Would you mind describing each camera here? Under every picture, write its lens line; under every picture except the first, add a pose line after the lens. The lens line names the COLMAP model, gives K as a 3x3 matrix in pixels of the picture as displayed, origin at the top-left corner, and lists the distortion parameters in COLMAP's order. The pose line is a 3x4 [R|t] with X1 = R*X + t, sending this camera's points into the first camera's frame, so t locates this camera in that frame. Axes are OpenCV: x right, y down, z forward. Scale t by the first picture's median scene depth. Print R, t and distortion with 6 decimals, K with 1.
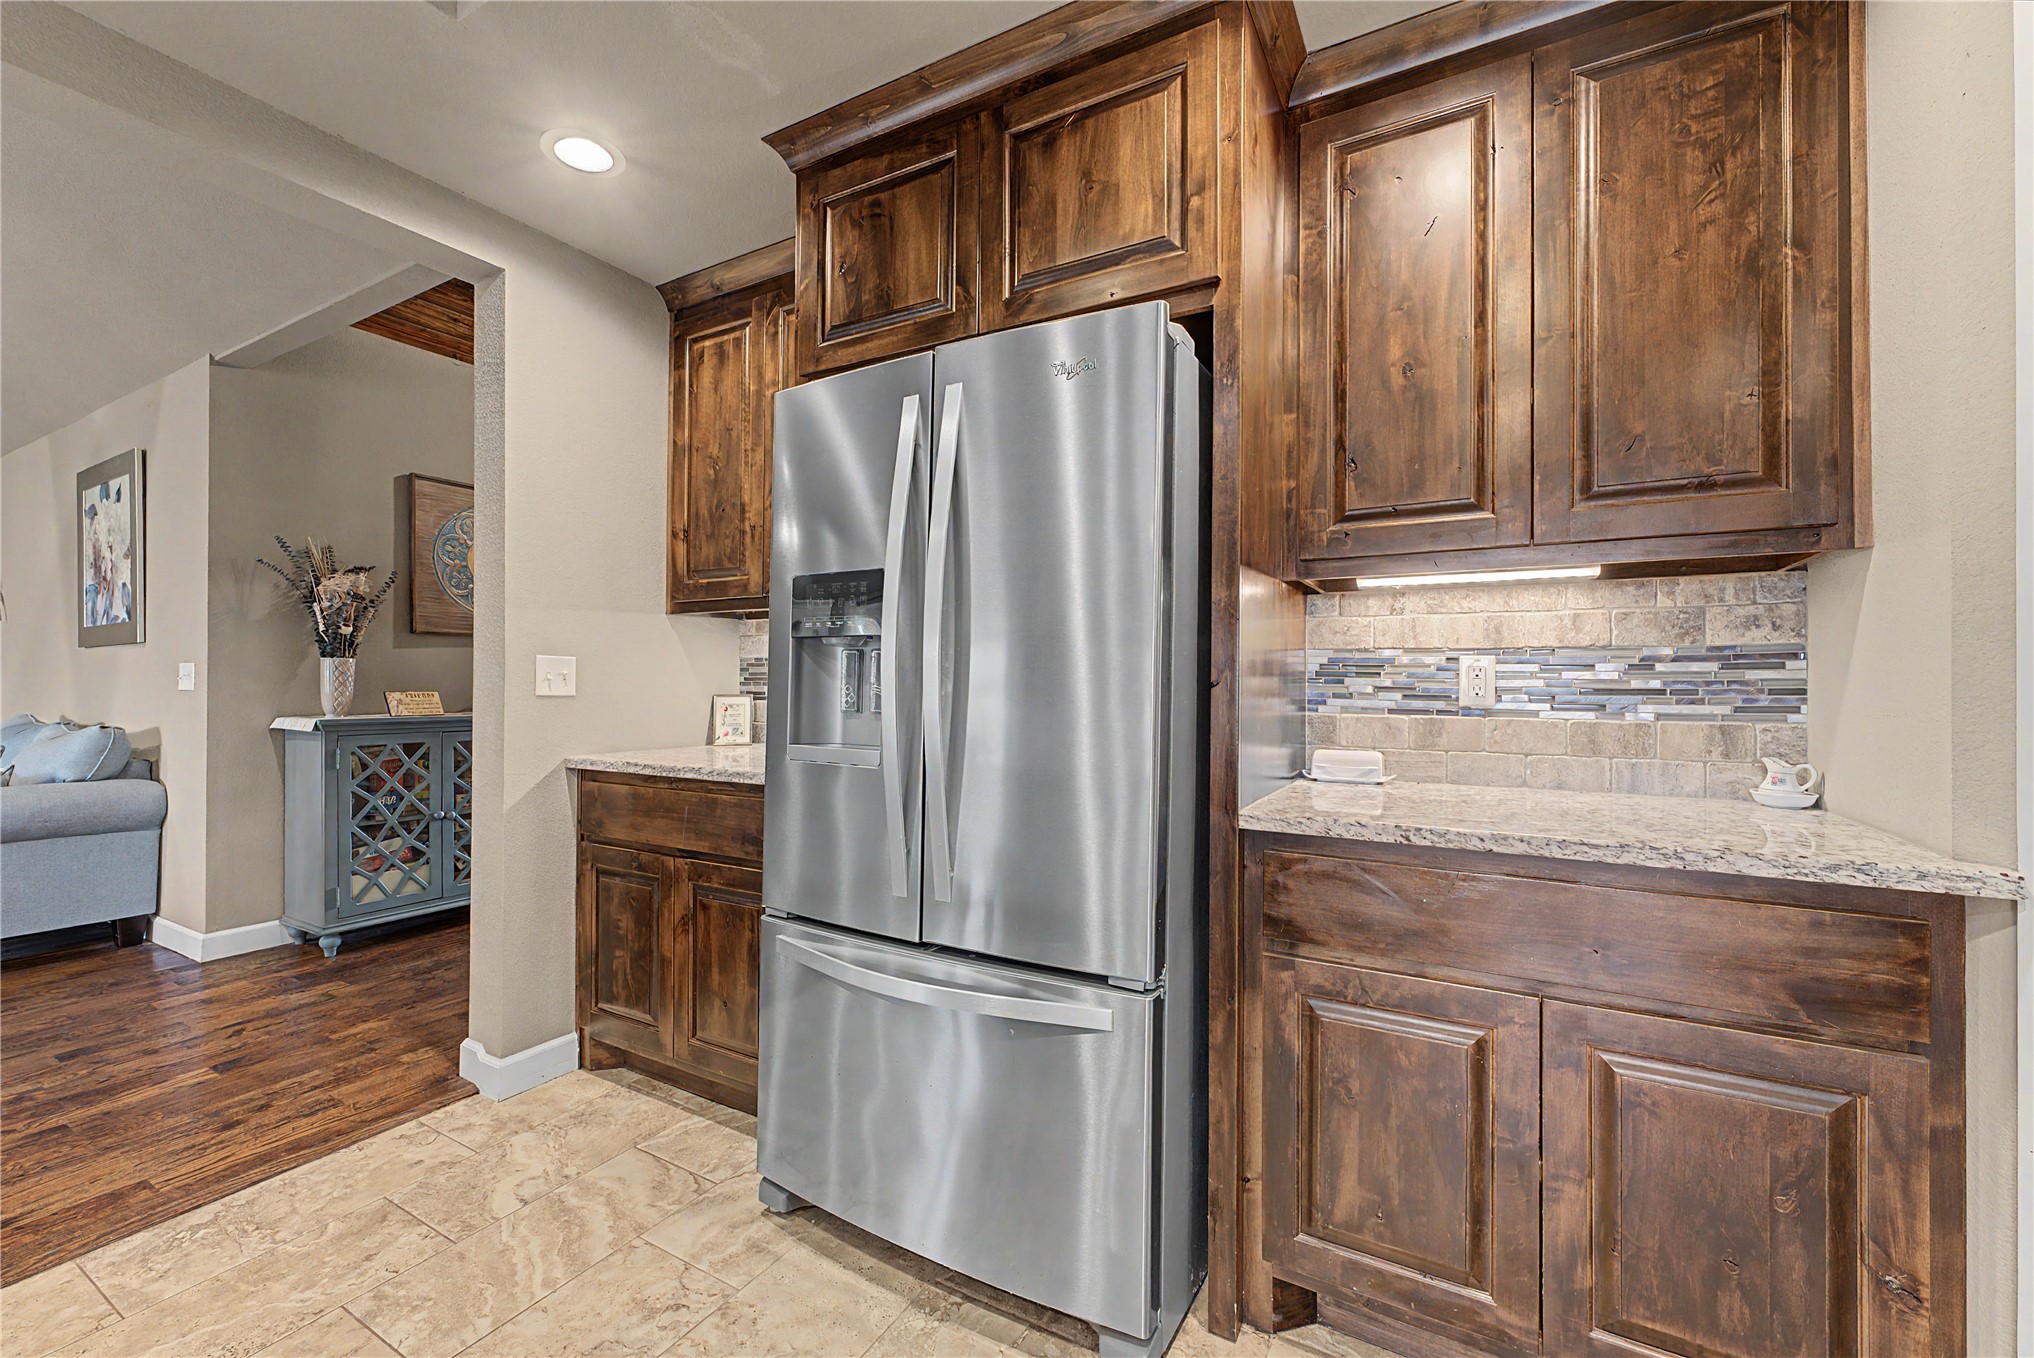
lens RADIAL K [[816.7, 0, 1024.4], [0, 816.7, 678.7], [0, 0, 1]] dist [-0.000210, 0.000302]
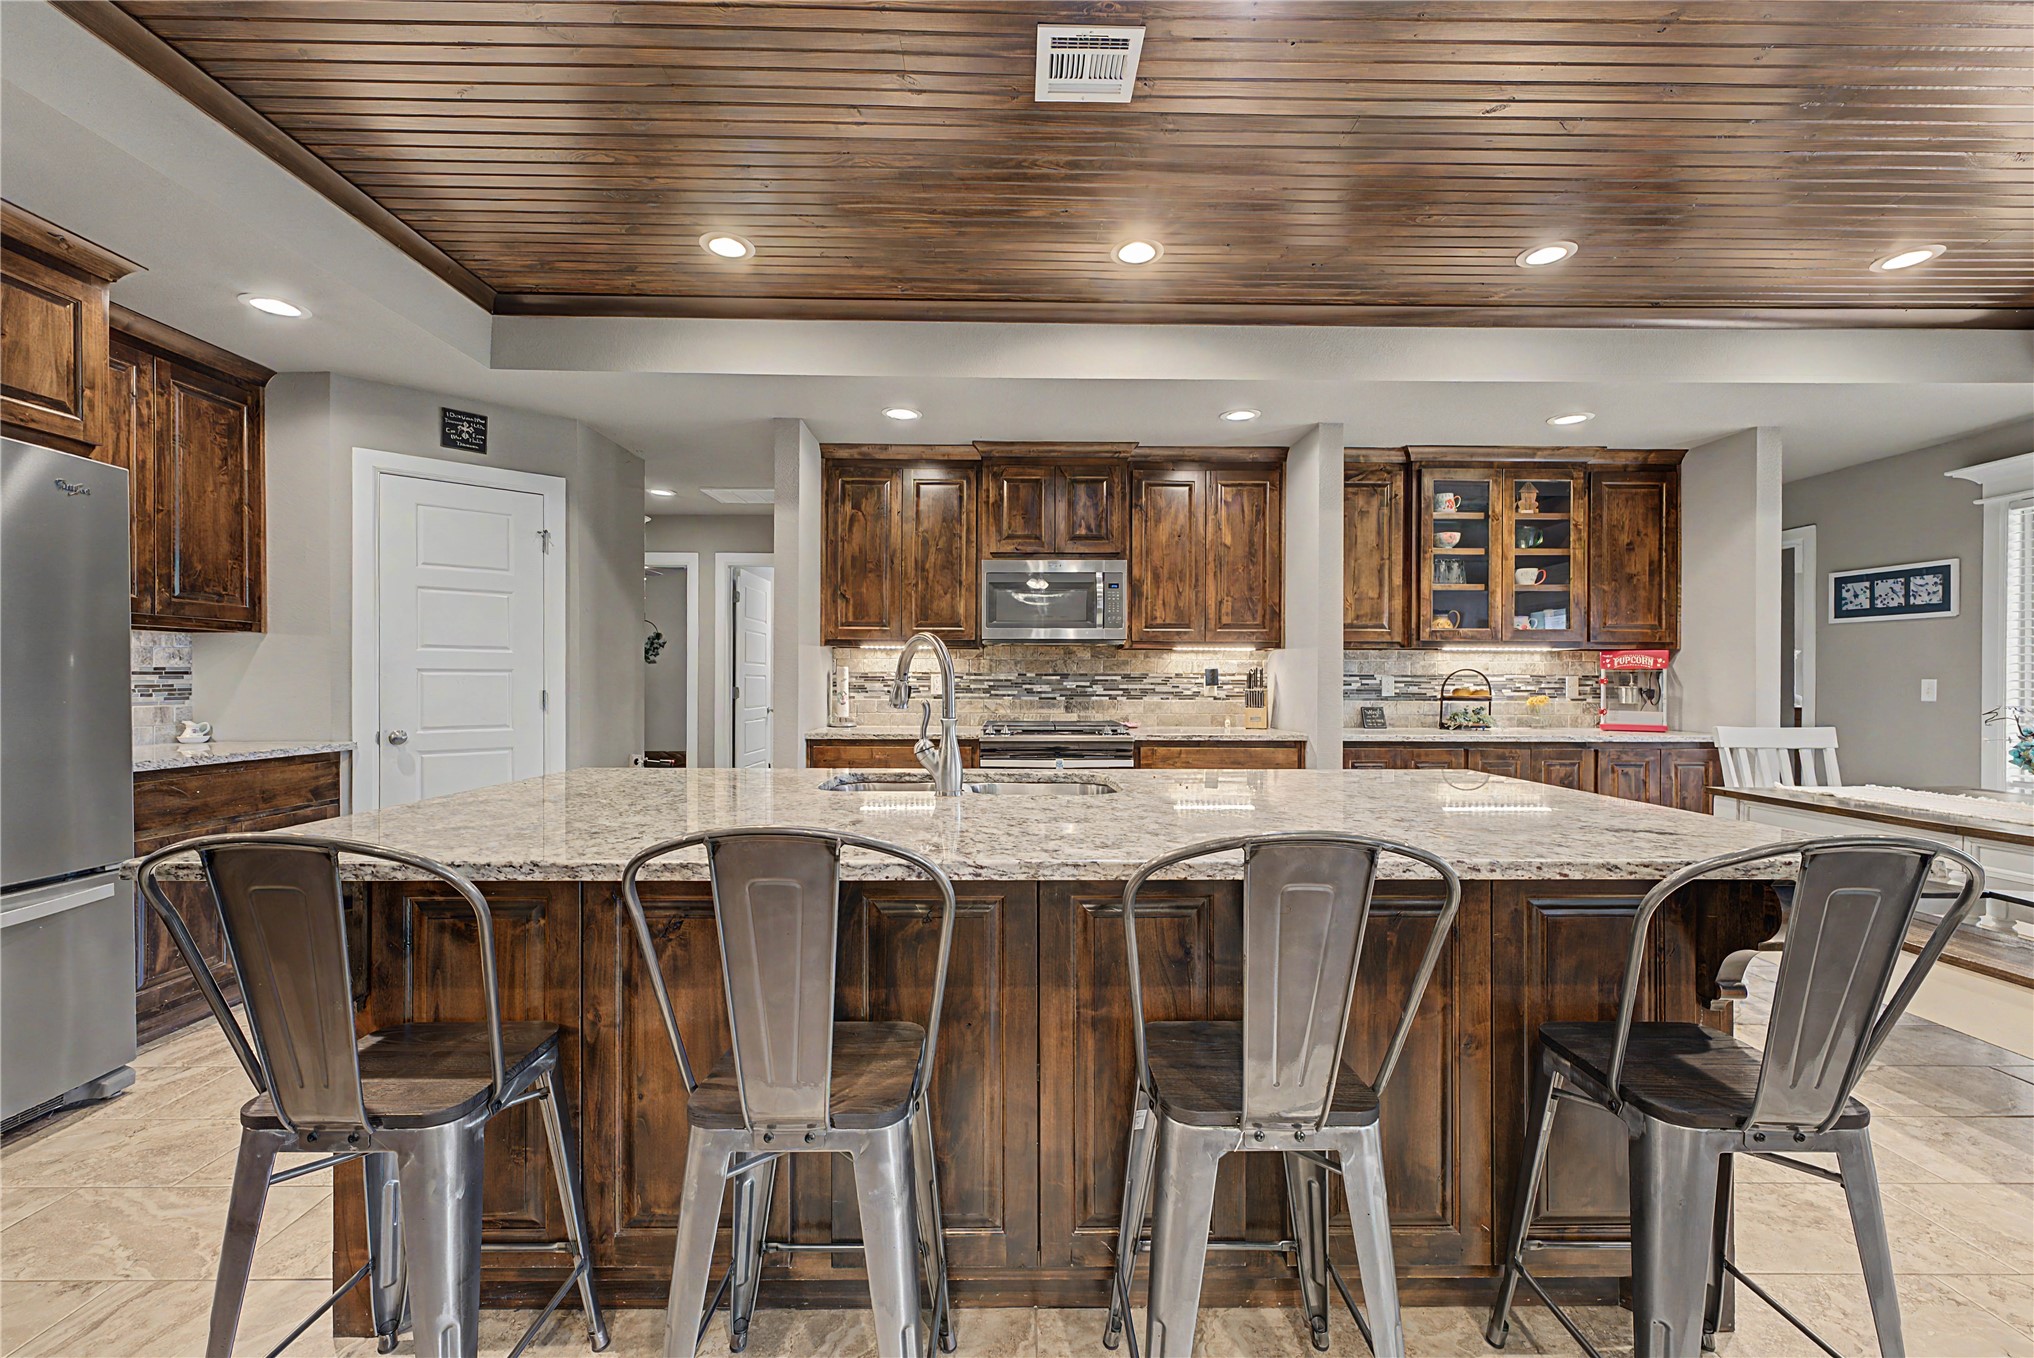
lens RADIAL K [[817.9, 0, 1019.2], [0, 817.9, 686.7], [0, 0, 1]] dist [0.001773, -0.000091]
pose [[-0.500503, -0.010045, 0.865677, -1.908353], [-0.008814, 0.999940, 0.006507, -0.023922], [-0.865690, -0.004374, -0.500561, 0.188877]]
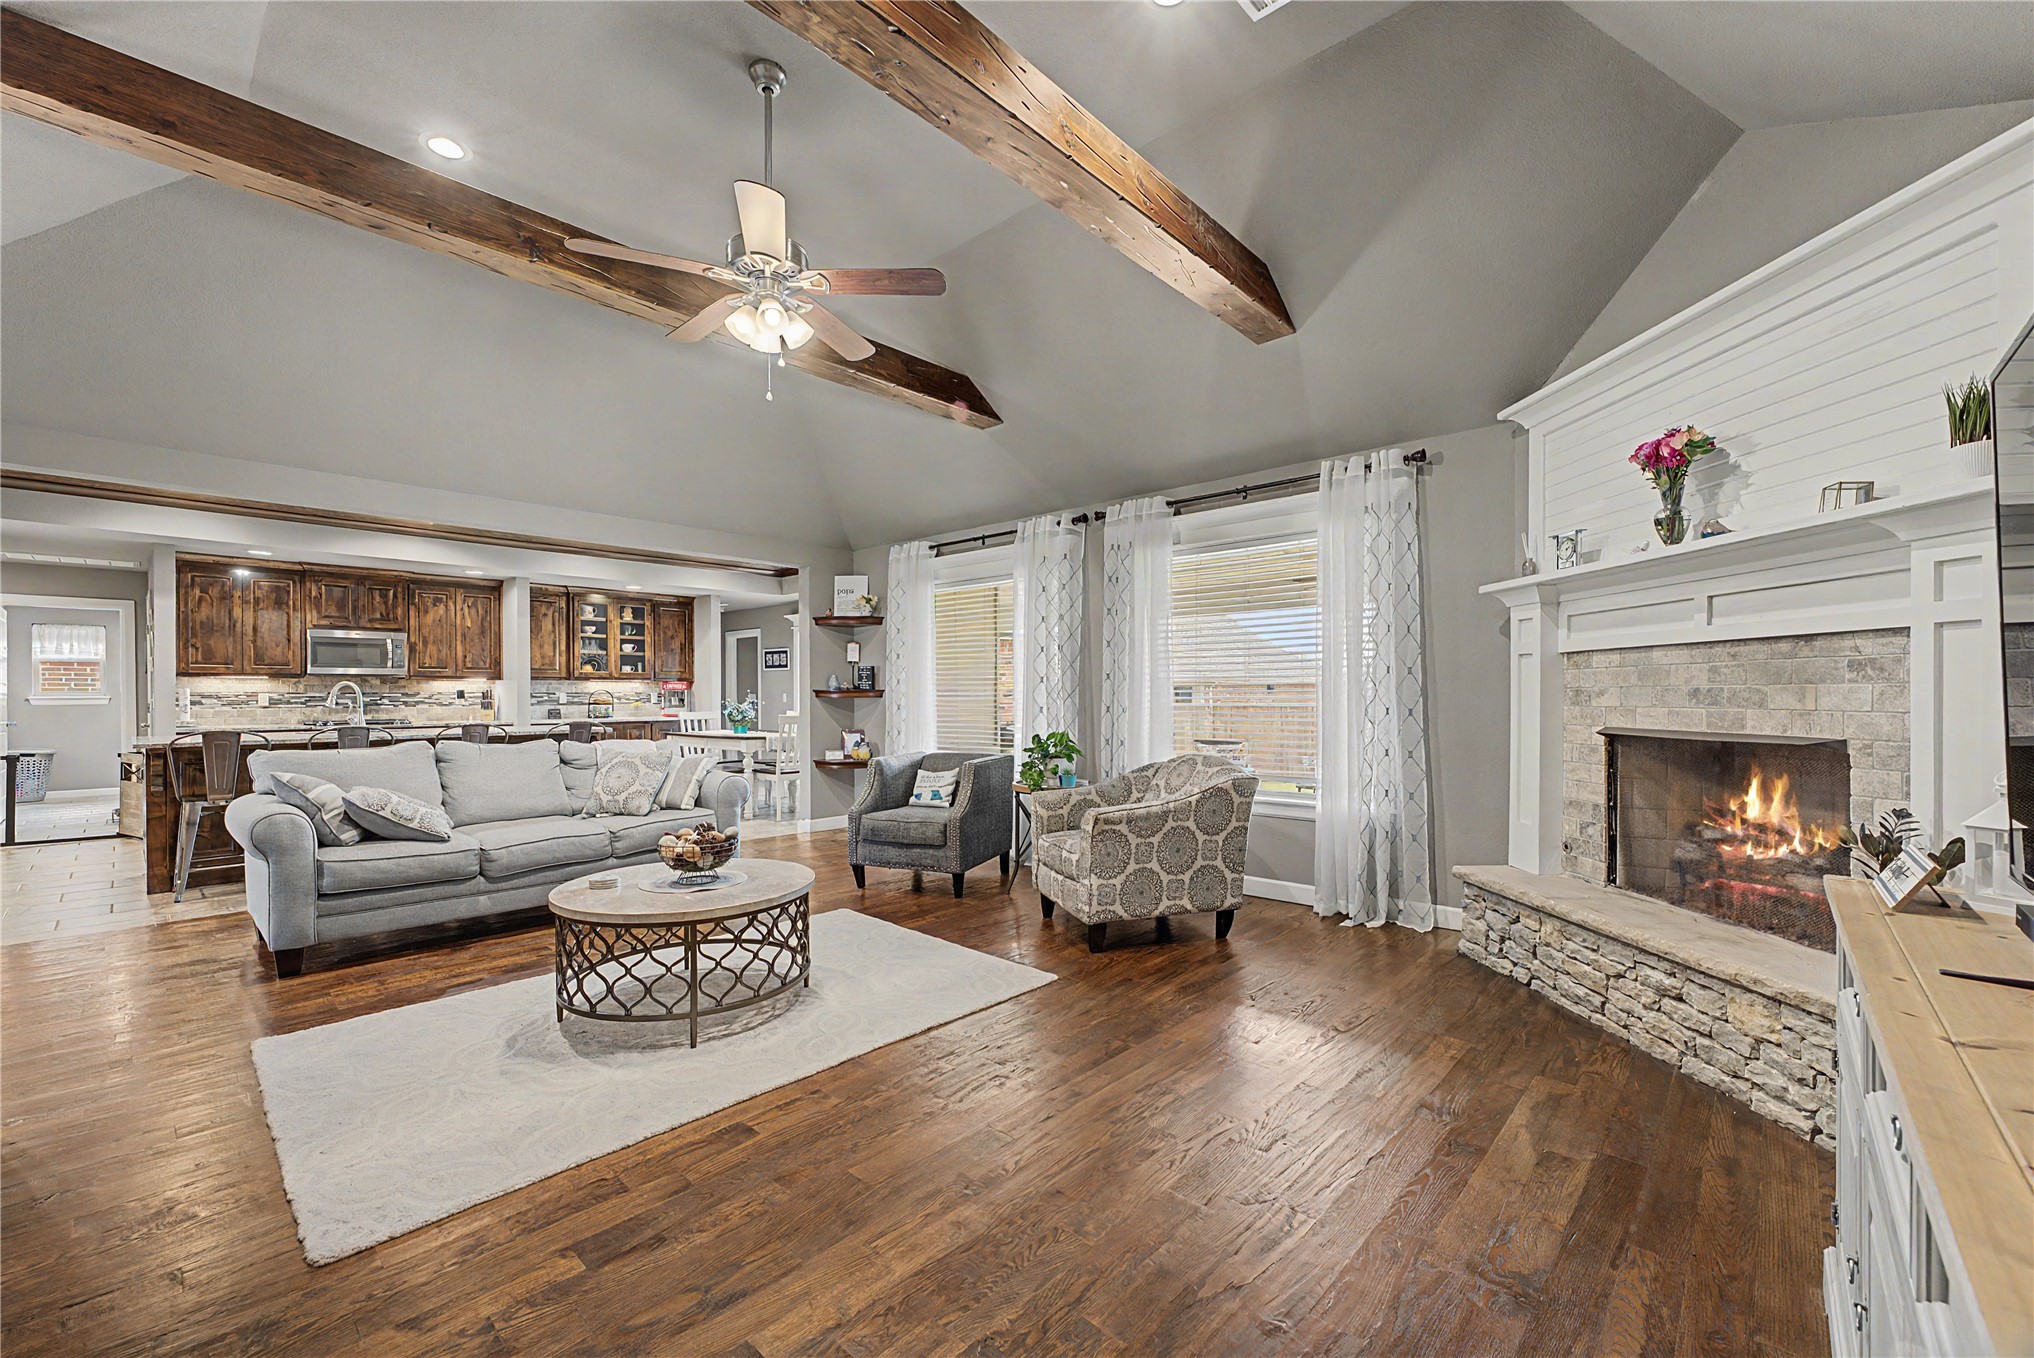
lens RADIAL K [[821.9, 0, 1014.1], [0, 821.9, 695.7], [0, 0, 1]] dist [-0.000334, 0.000105]
pose [[-0.972591, 0.000506, 0.232523, -4.588395], [0.000011, 0.999998, -0.002131, -0.023838], [-0.232524, -0.002070, -0.972588, 2.604383]]
